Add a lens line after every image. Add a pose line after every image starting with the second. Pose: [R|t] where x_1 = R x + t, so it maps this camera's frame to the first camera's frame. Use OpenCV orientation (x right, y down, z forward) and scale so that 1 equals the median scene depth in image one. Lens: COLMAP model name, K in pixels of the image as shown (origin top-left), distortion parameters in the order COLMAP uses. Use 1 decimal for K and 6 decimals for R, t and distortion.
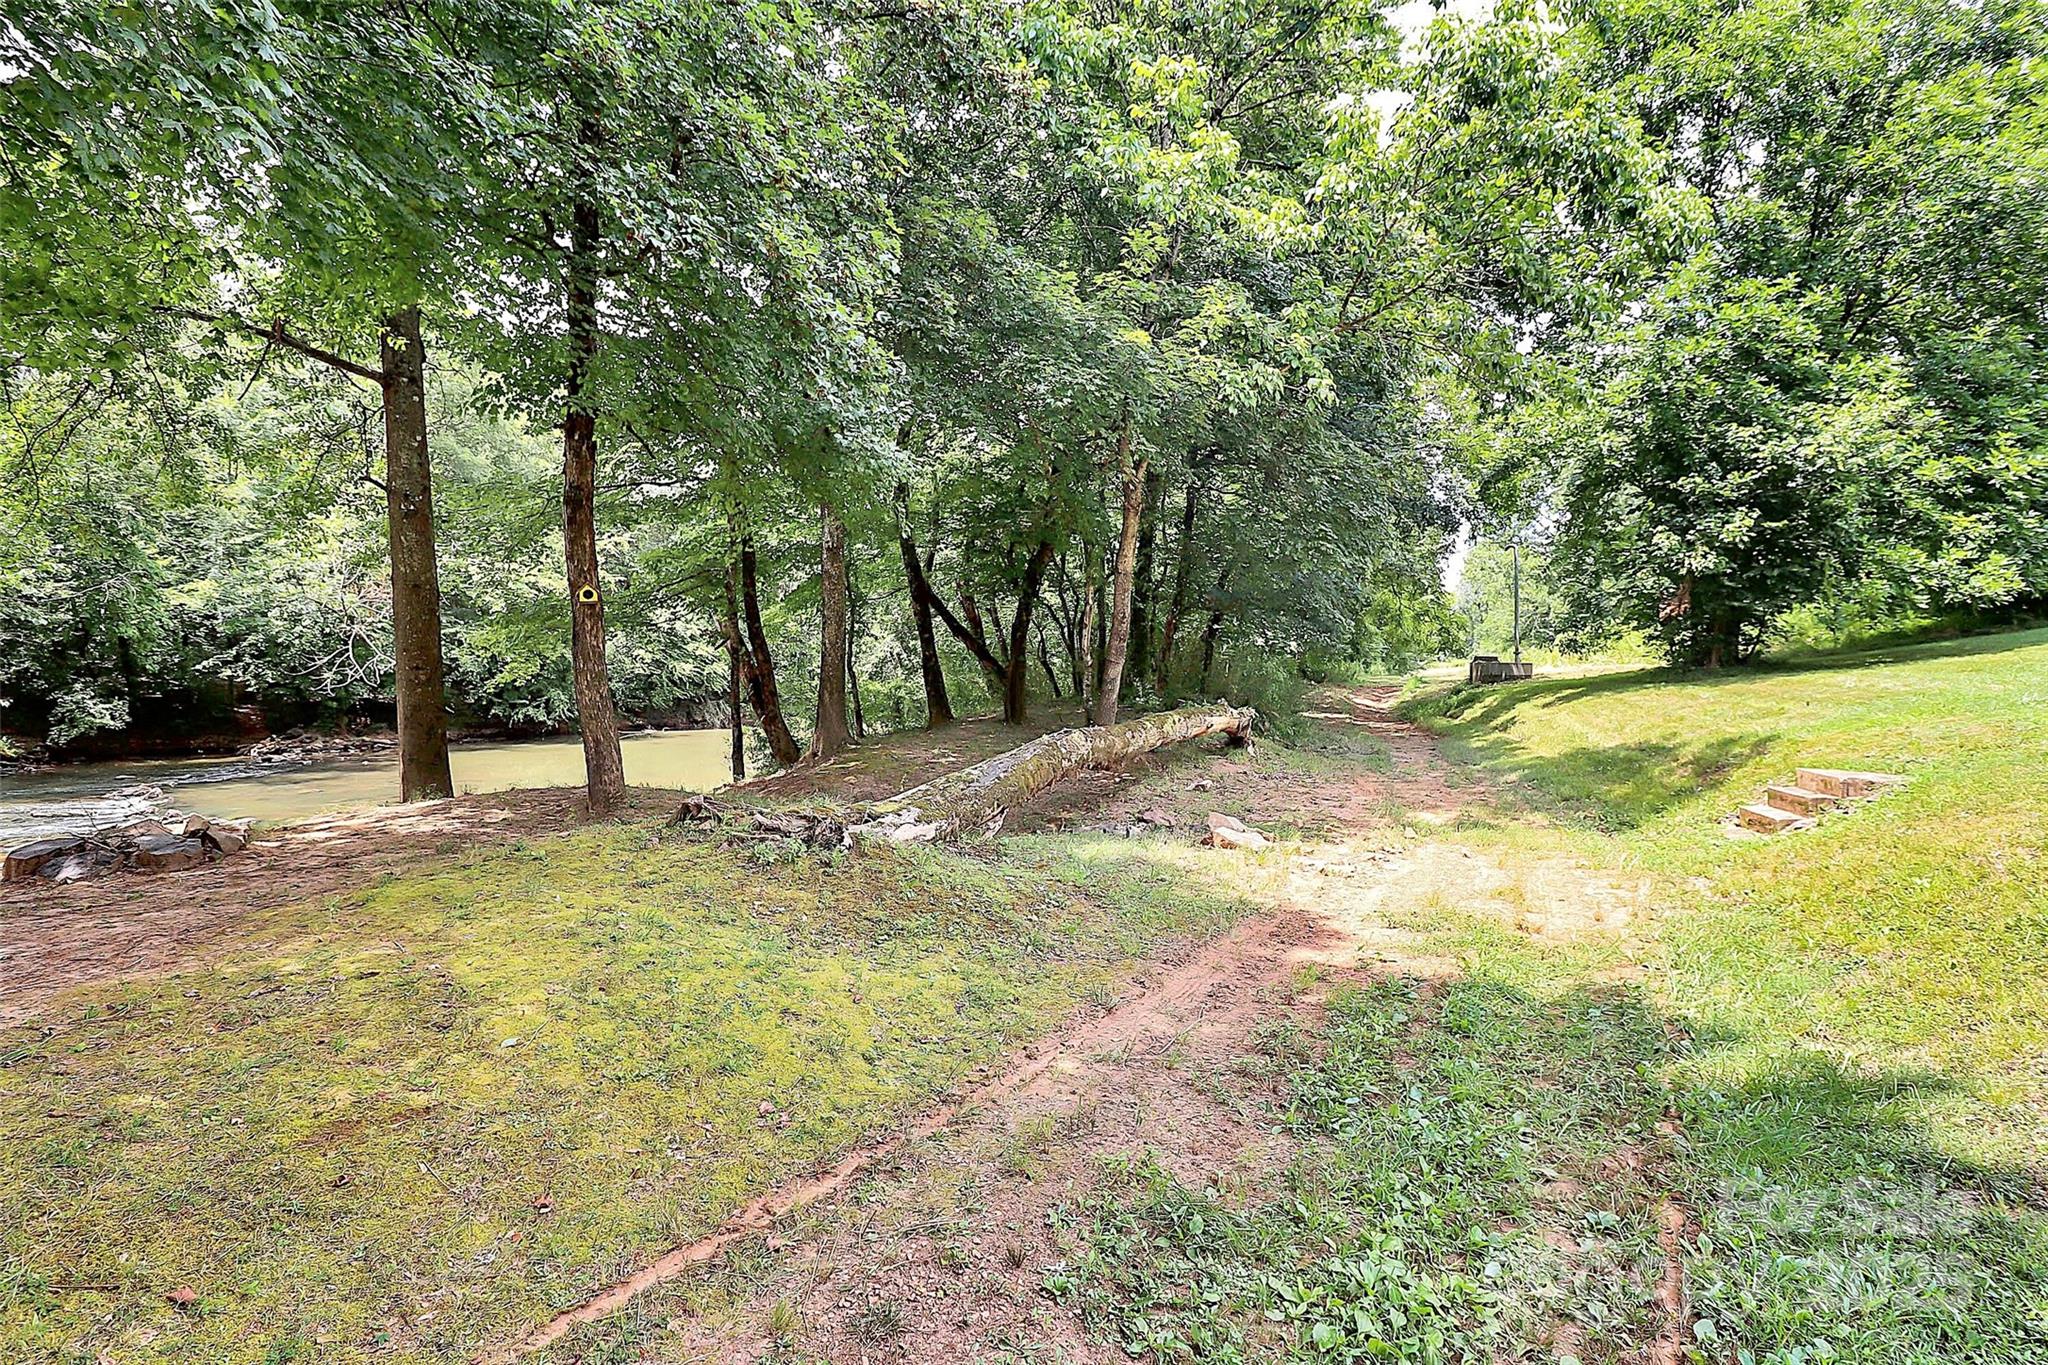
lens RADIAL K [[970.3, 0, 1018.7], [0, 970.3, 657.9], [0, 0, 1]] dist [0.002187, -0.011131]
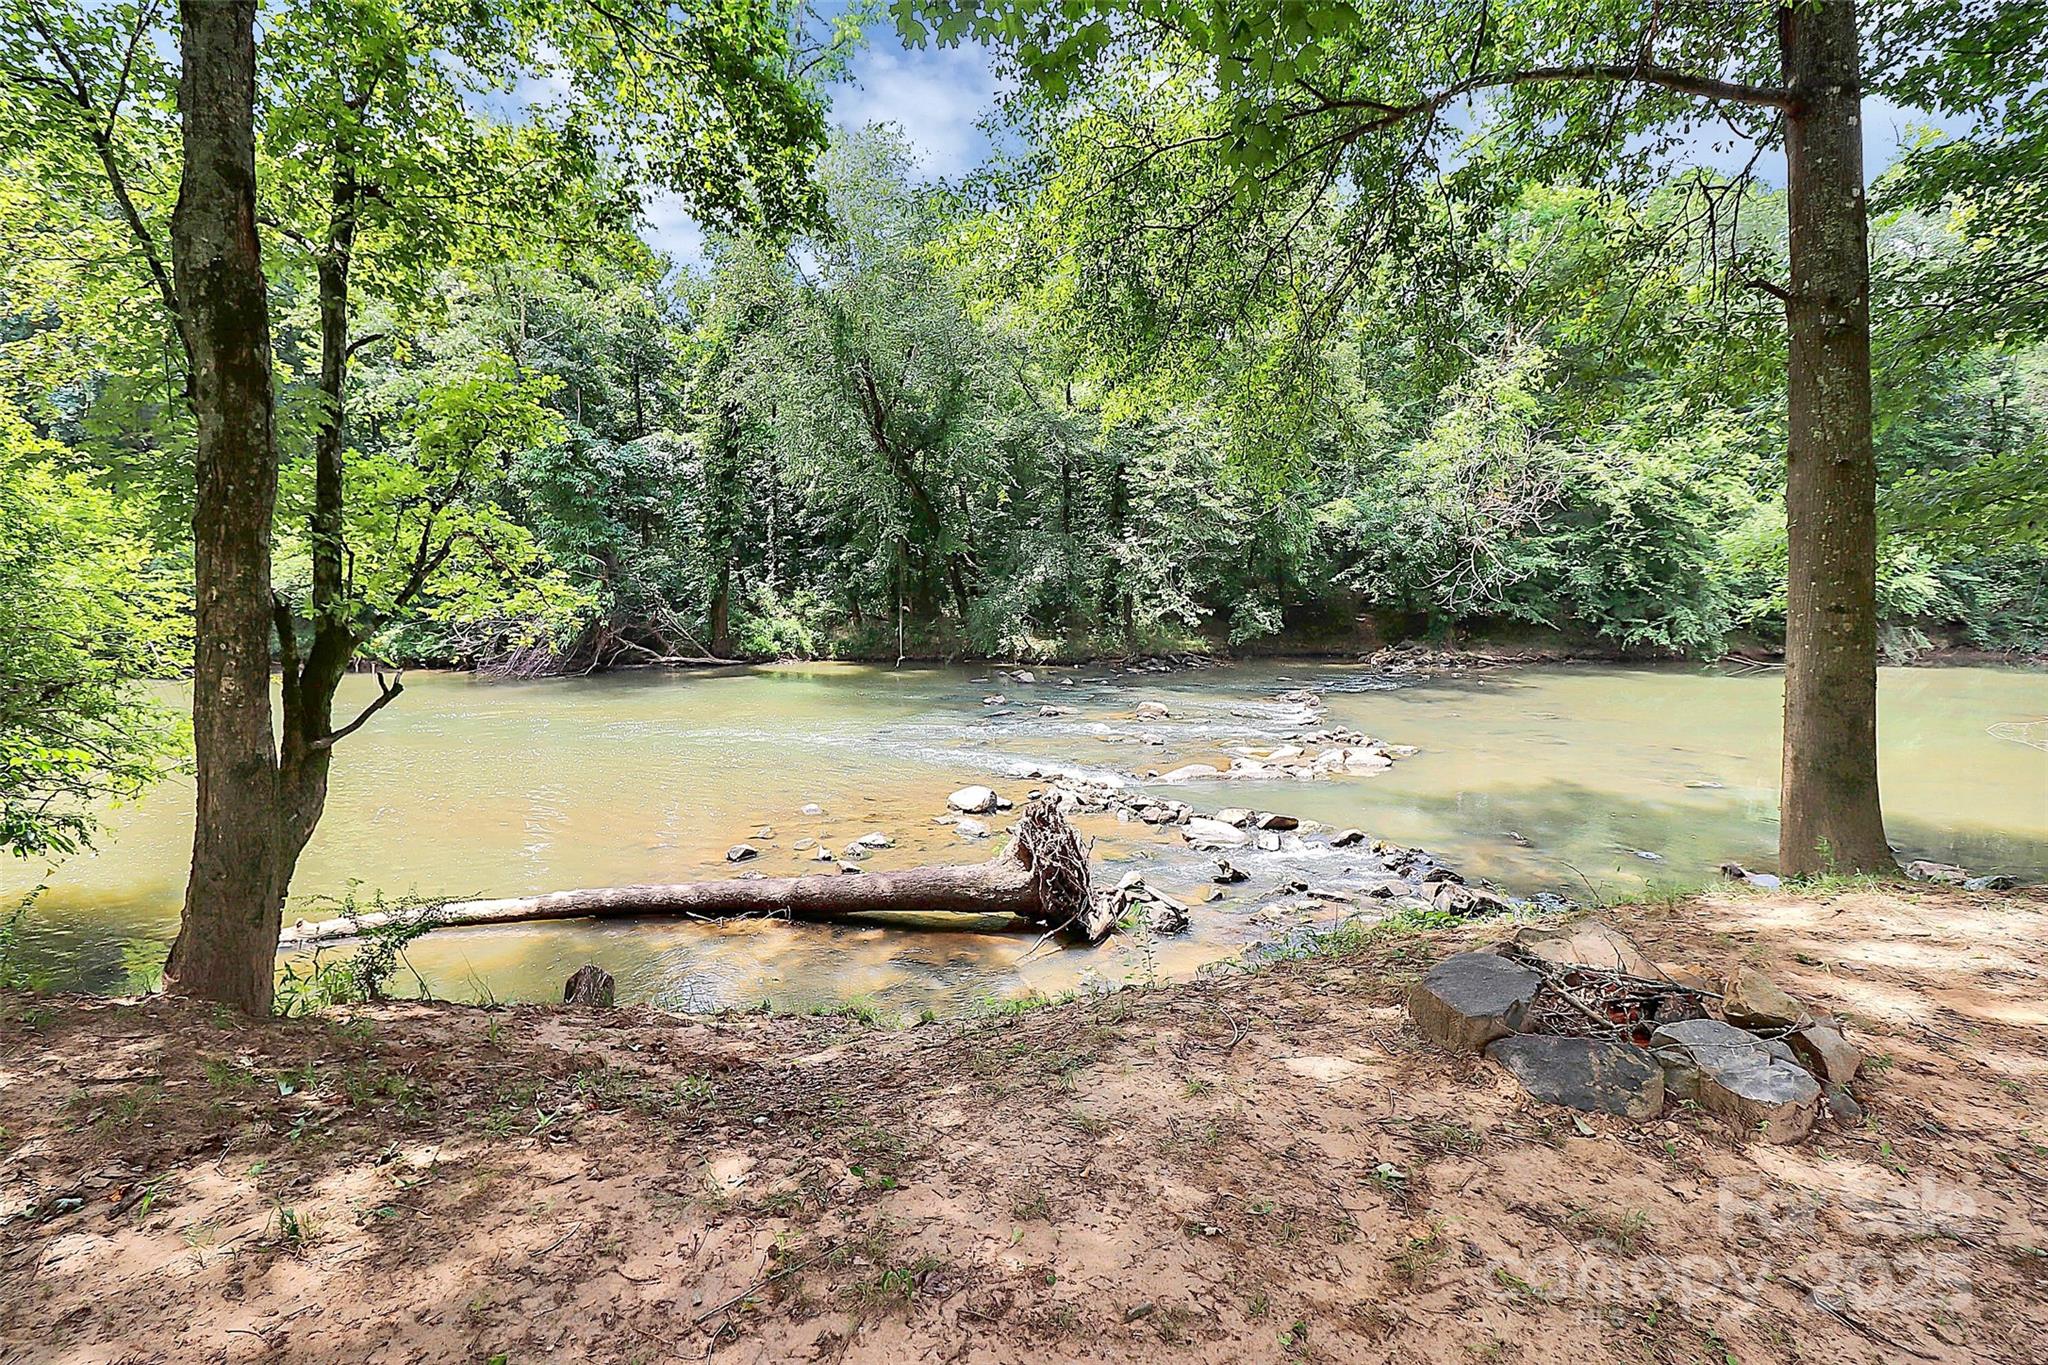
lens RADIAL K [[970.3, 0, 1018.7], [0, 970.3, 657.9], [0, 0, 1]] dist [0.002187, -0.011131]
pose [[0.558348, 0.070859, -0.826575, -0.143020], [0.008540, 0.995802, 0.091135, -0.005788], [0.829563, -0.057944, 0.555399, 0.098307]]
